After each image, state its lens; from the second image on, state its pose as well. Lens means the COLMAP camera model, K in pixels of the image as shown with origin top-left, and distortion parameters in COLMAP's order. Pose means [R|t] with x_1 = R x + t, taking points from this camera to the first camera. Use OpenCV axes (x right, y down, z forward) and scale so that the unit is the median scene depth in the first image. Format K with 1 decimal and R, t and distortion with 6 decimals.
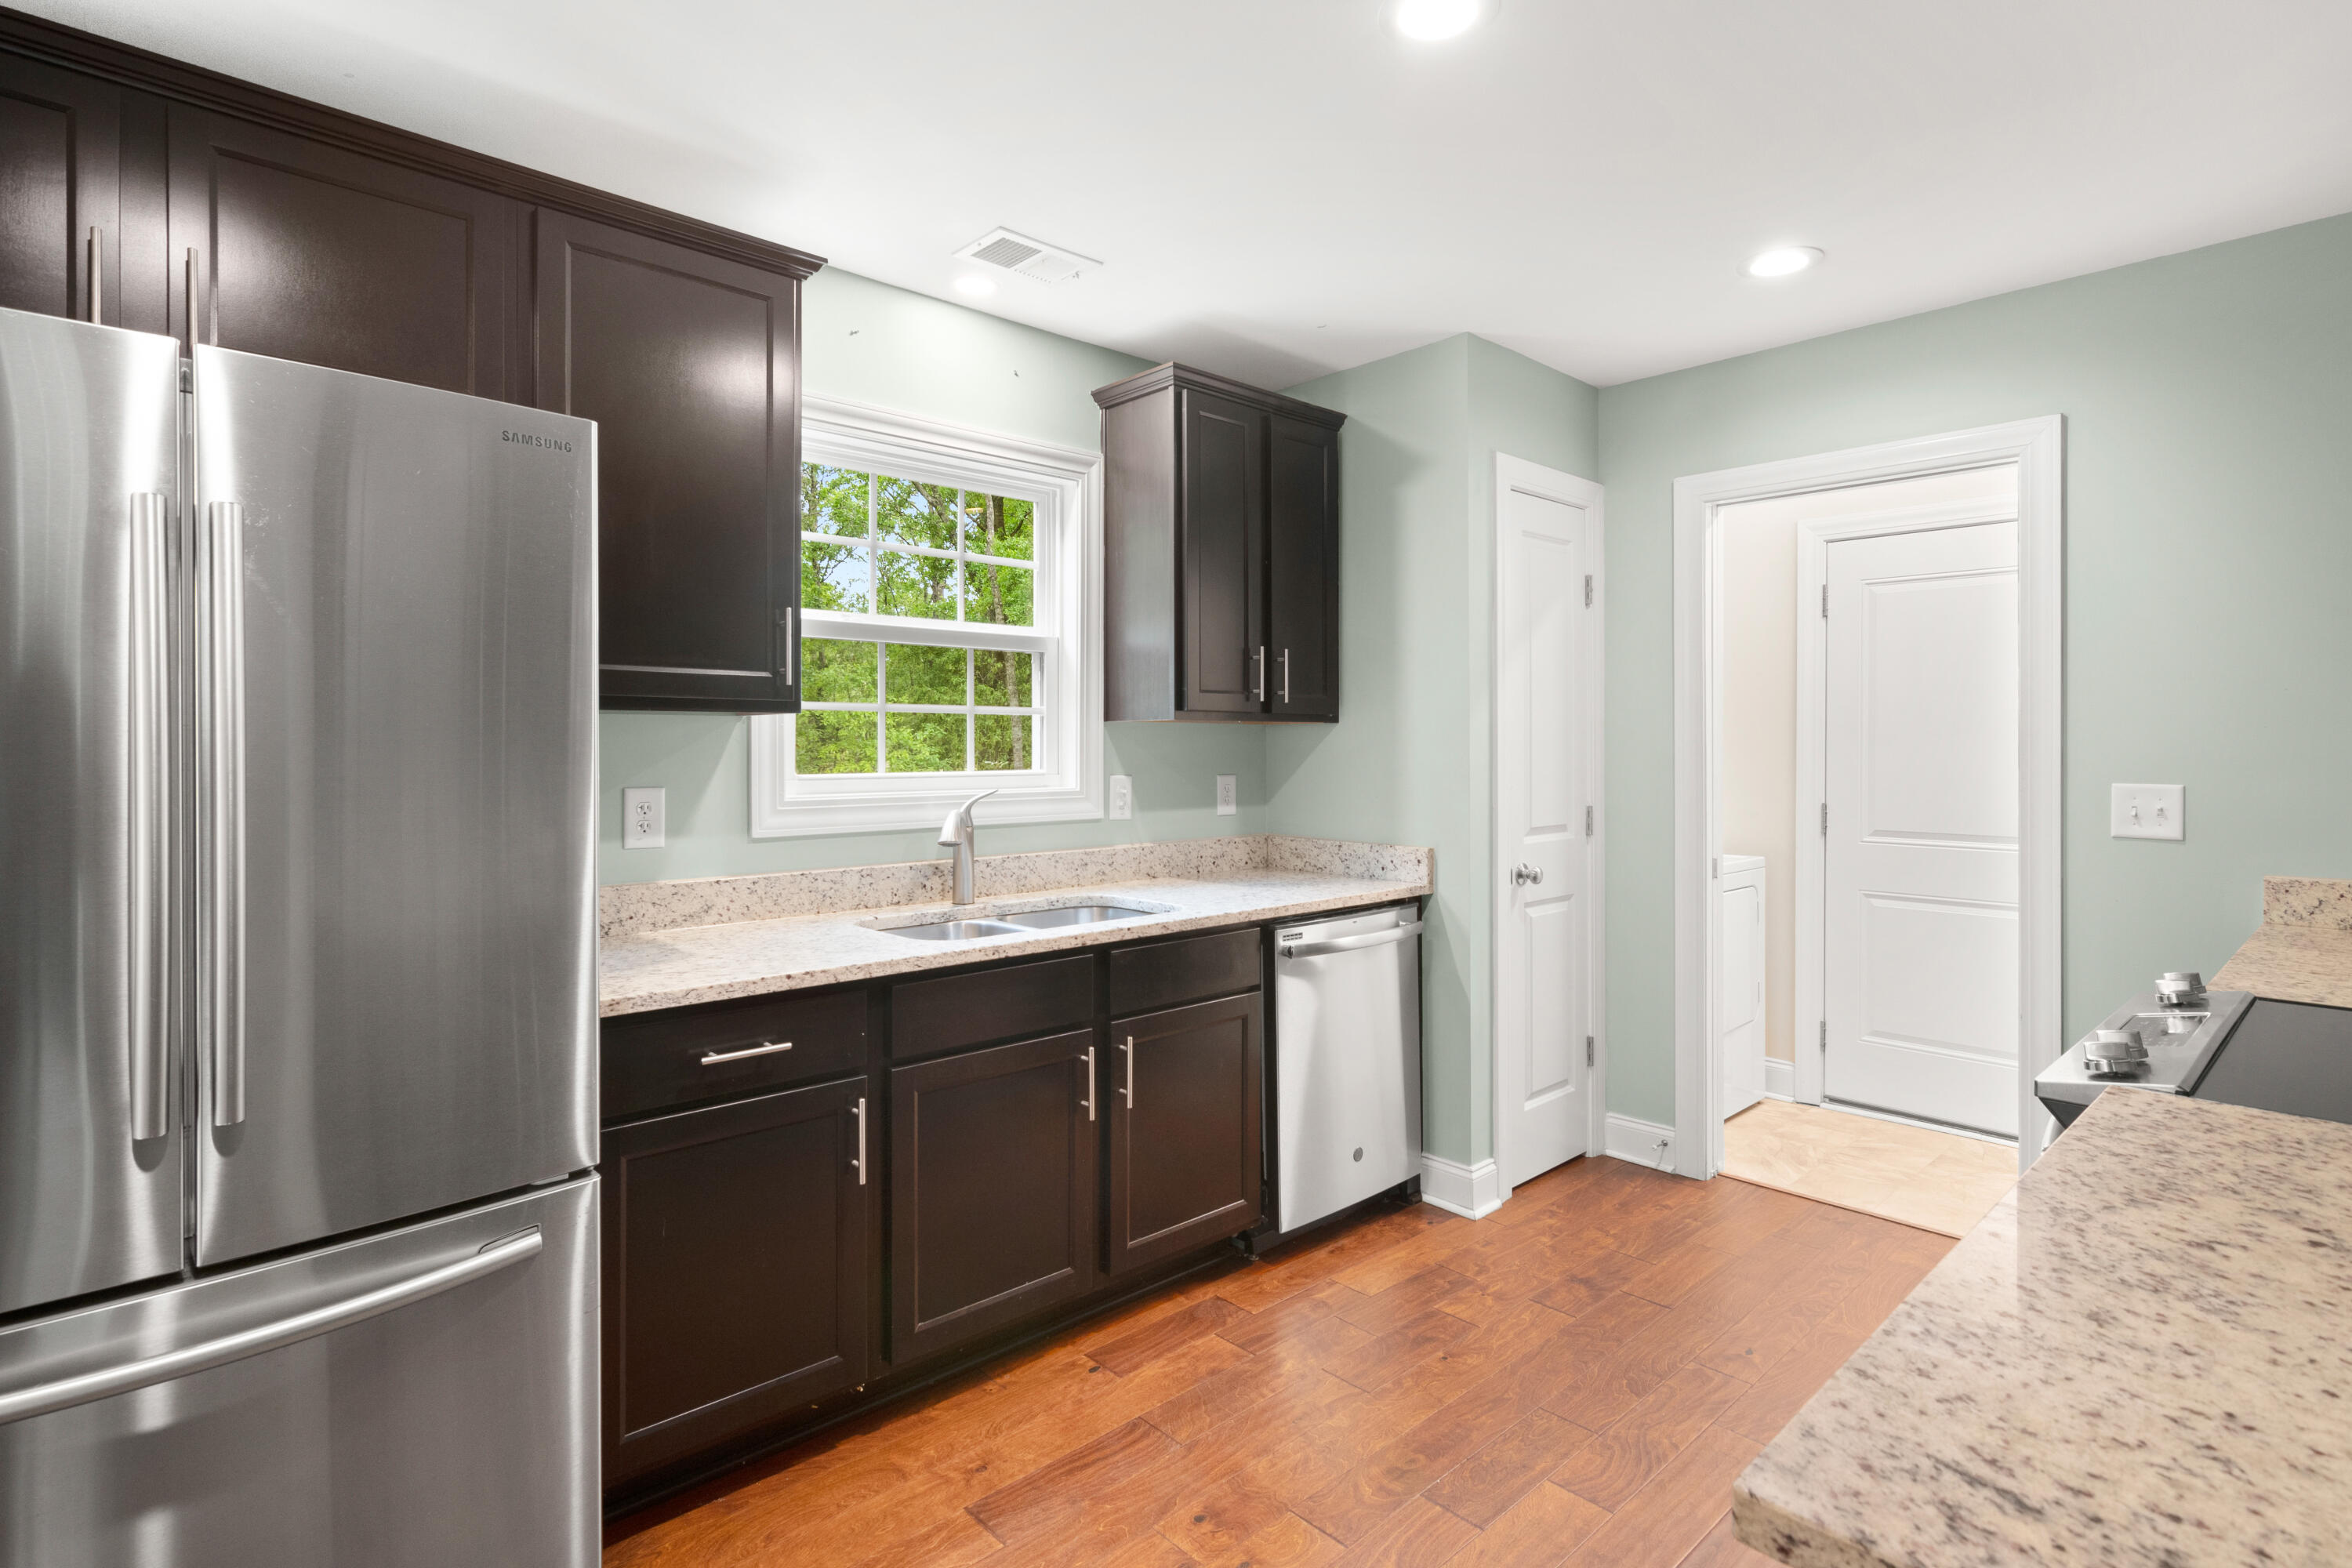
lens RADIAL K [[1176.9, 0, 1137.5], [0, 1176.9, 738.8], [0, 0, 1]] dist [0.004718, 0.000266]
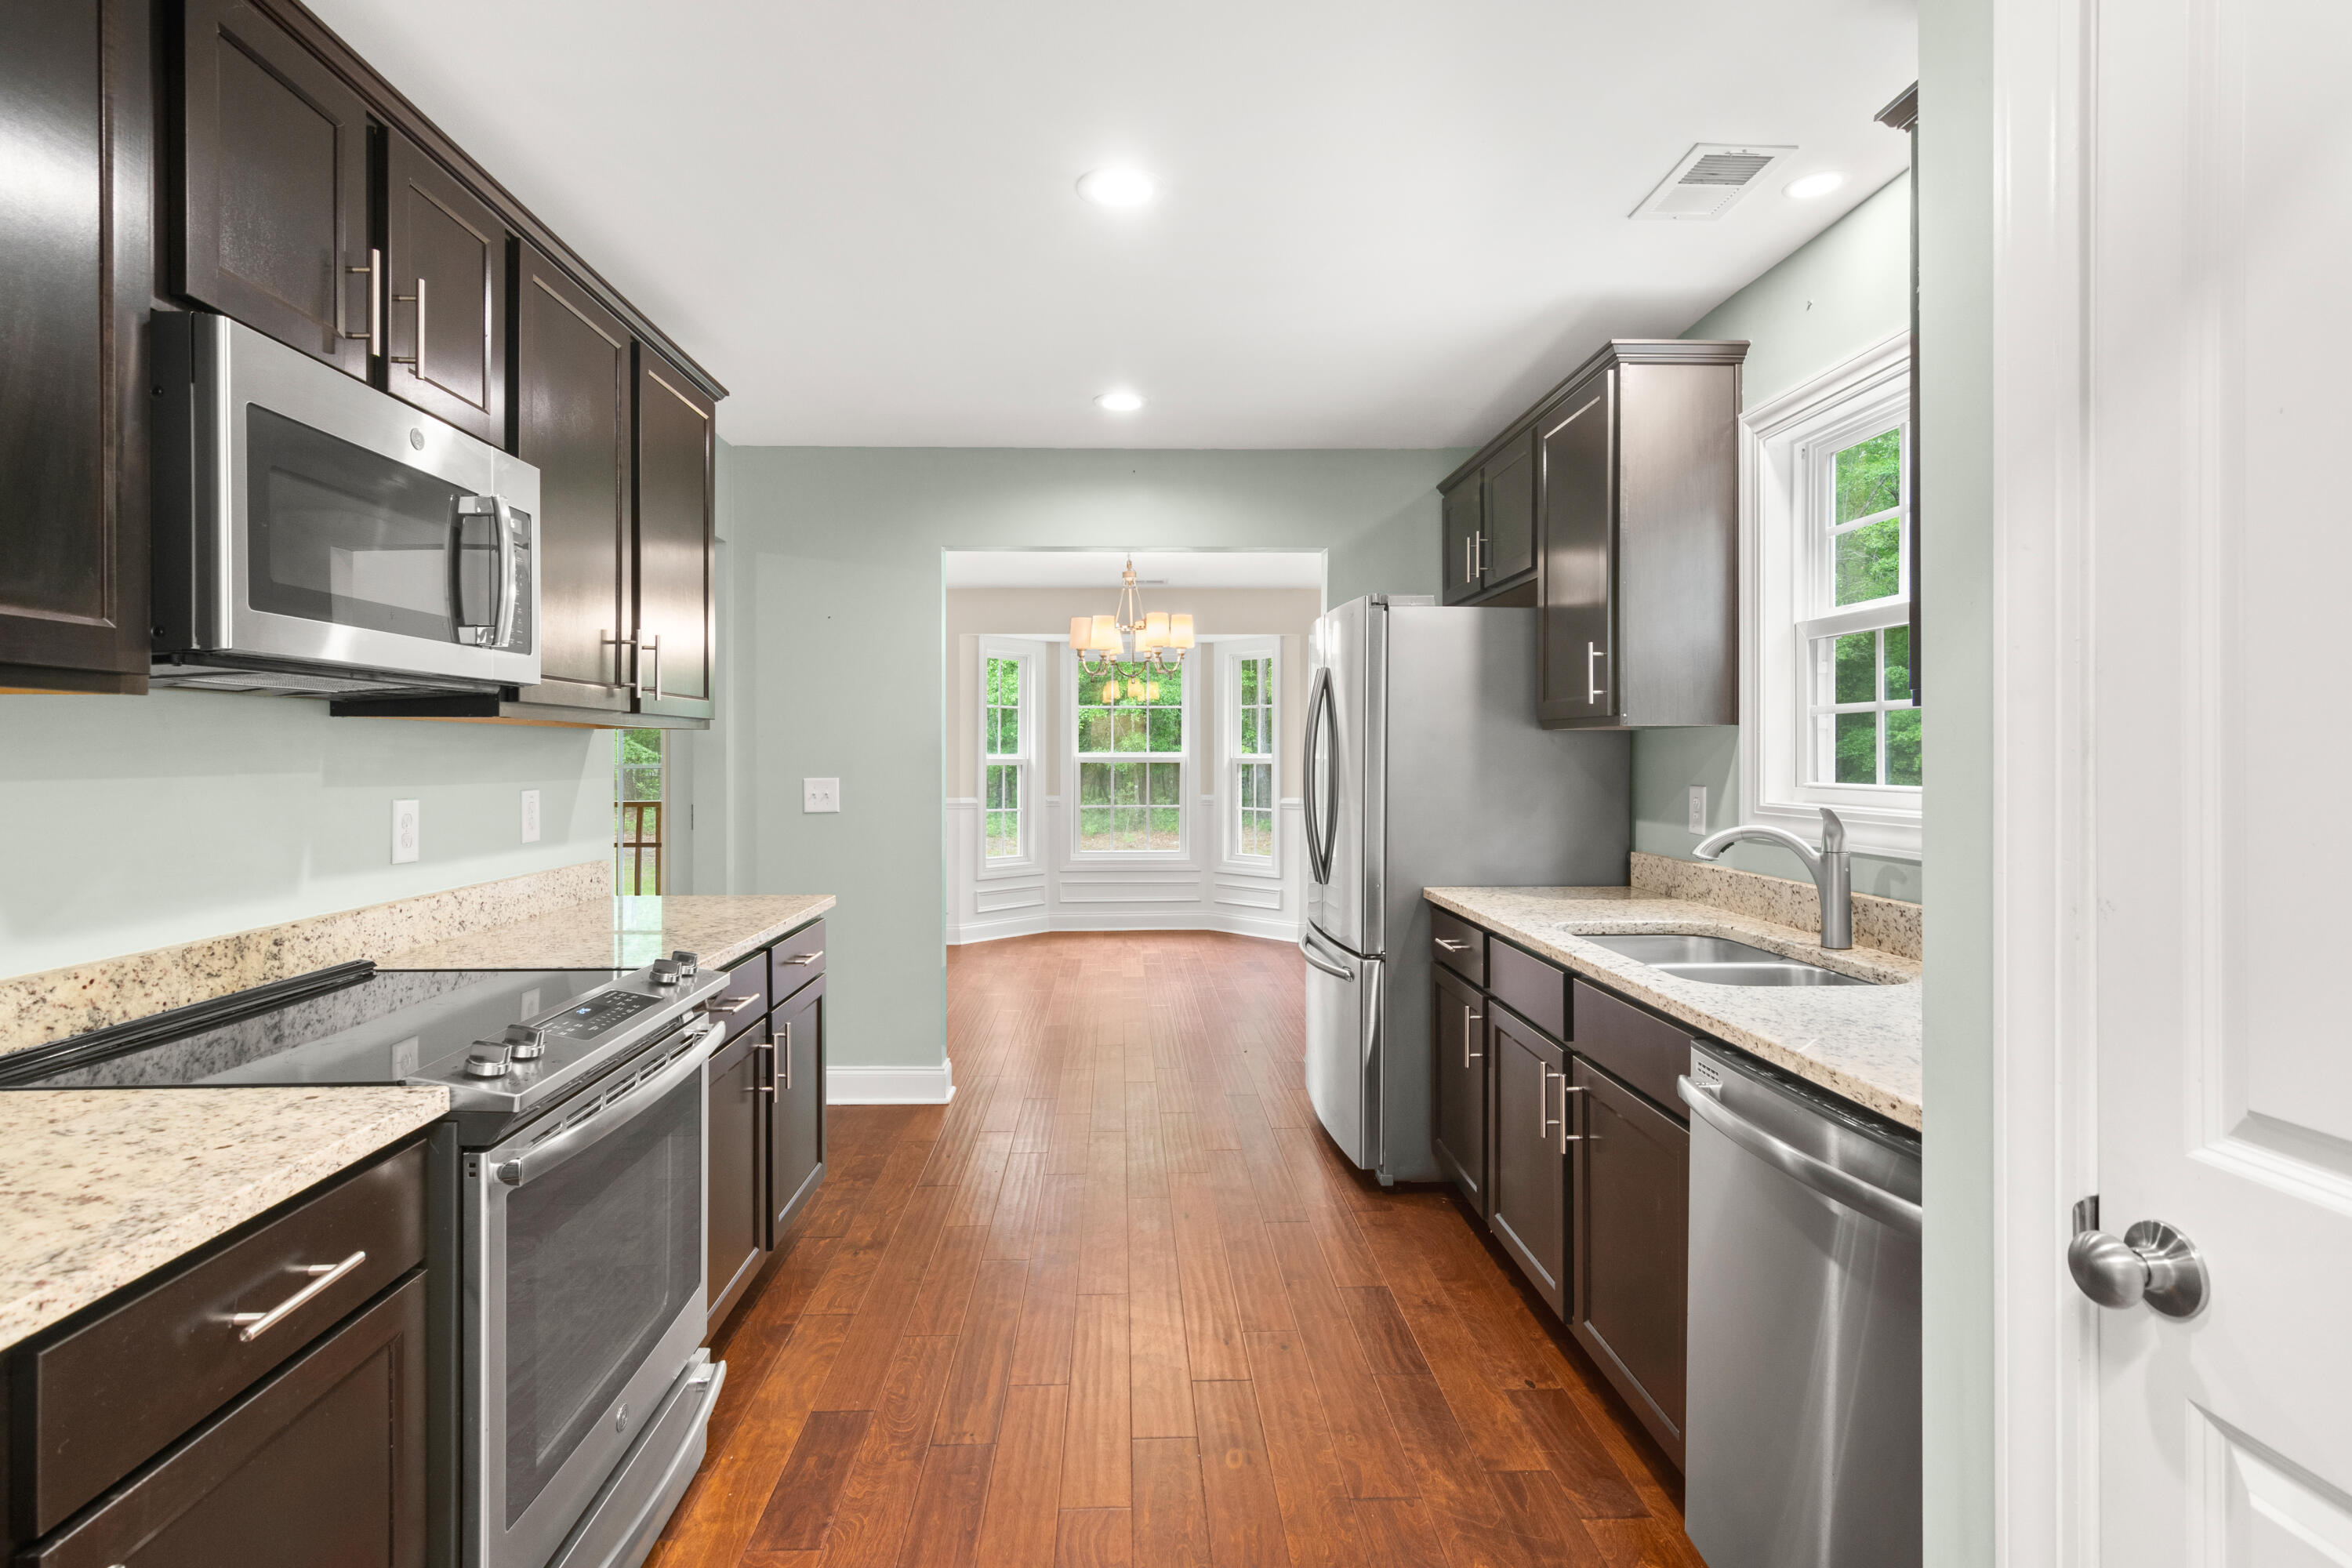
lens RADIAL K [[1176.9, 0, 1170.1], [0, 1176.9, 778.9], [0, 0, 1]] dist [0.004718, 0.000266]
pose [[-0.640628, 0.016475, -0.767674, 0.647586], [0.005863, 0.999846, 0.016565, 0.007700], [0.767829, 0.006111, -0.640626, 0.999752]]
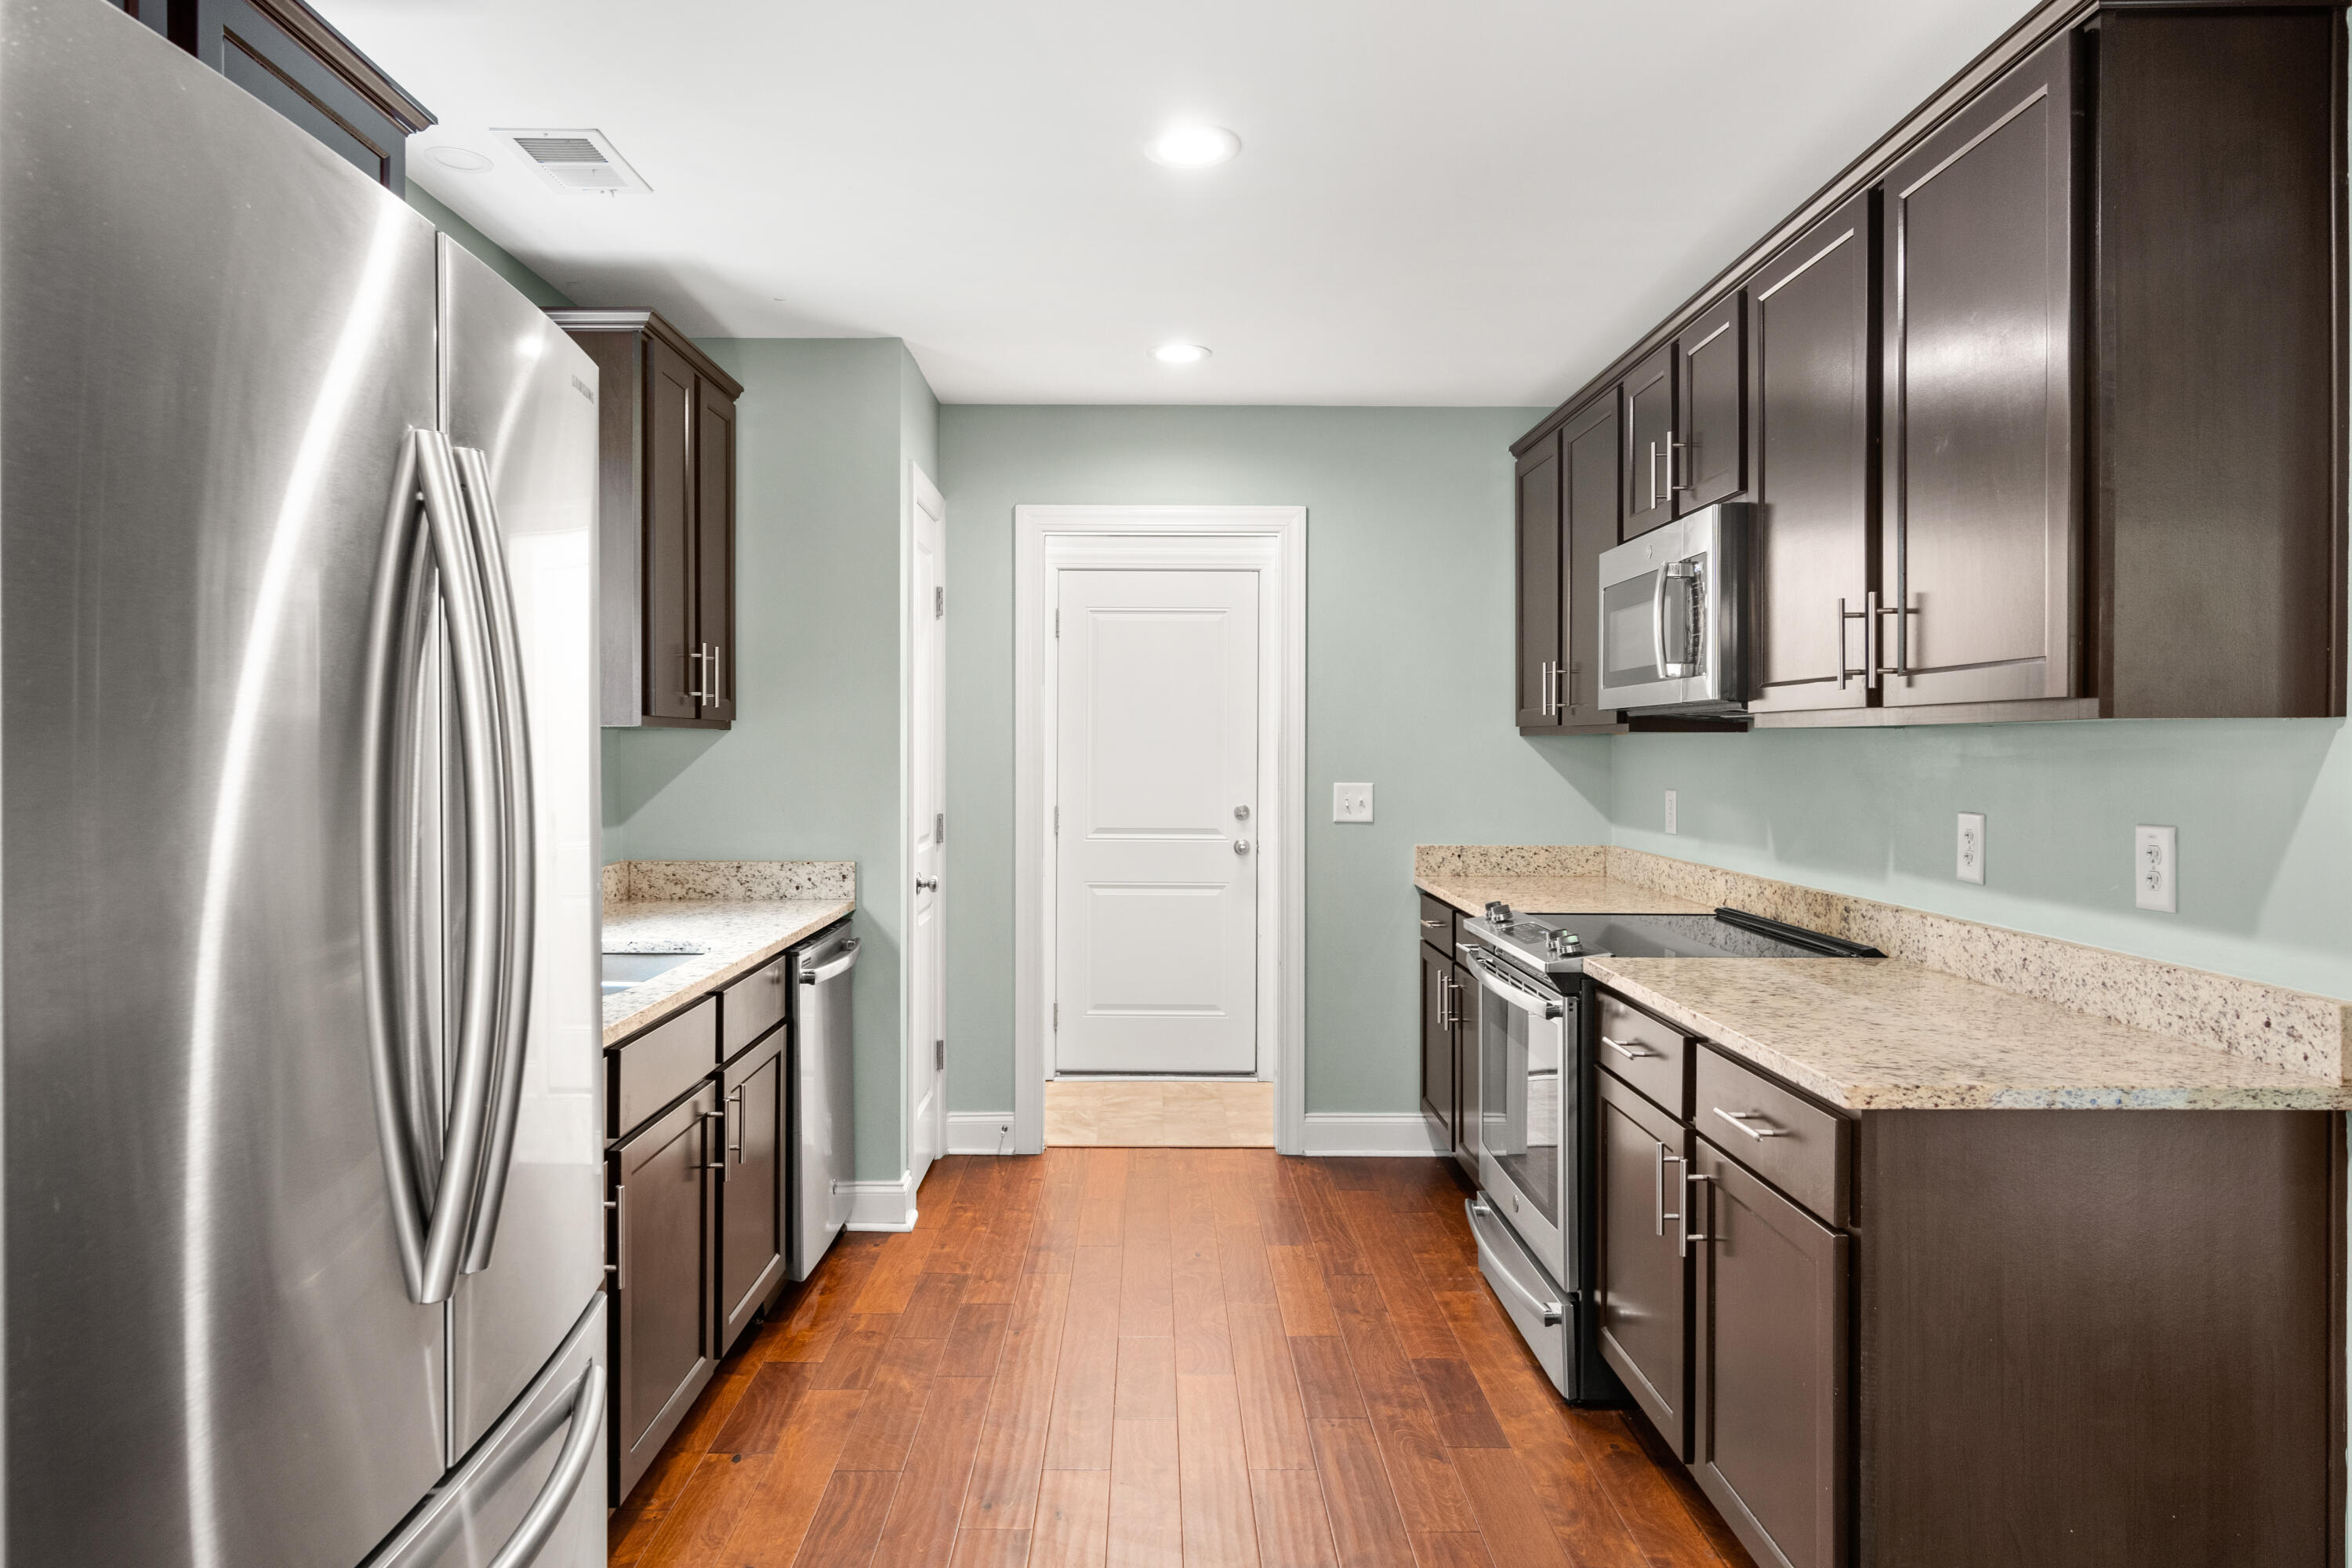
lens RADIAL K [[1460.8, 0, 1176.7], [0, 1460.8, 733.5], [0, 0, 1]] dist [-0.003835, 0.000394]
pose [[0.659071, 0.009769, 0.752017, -0.467231], [-0.007267, 0.999952, -0.006621, -0.005975], [-0.752046, -0.001101, 0.659110, 0.016503]]
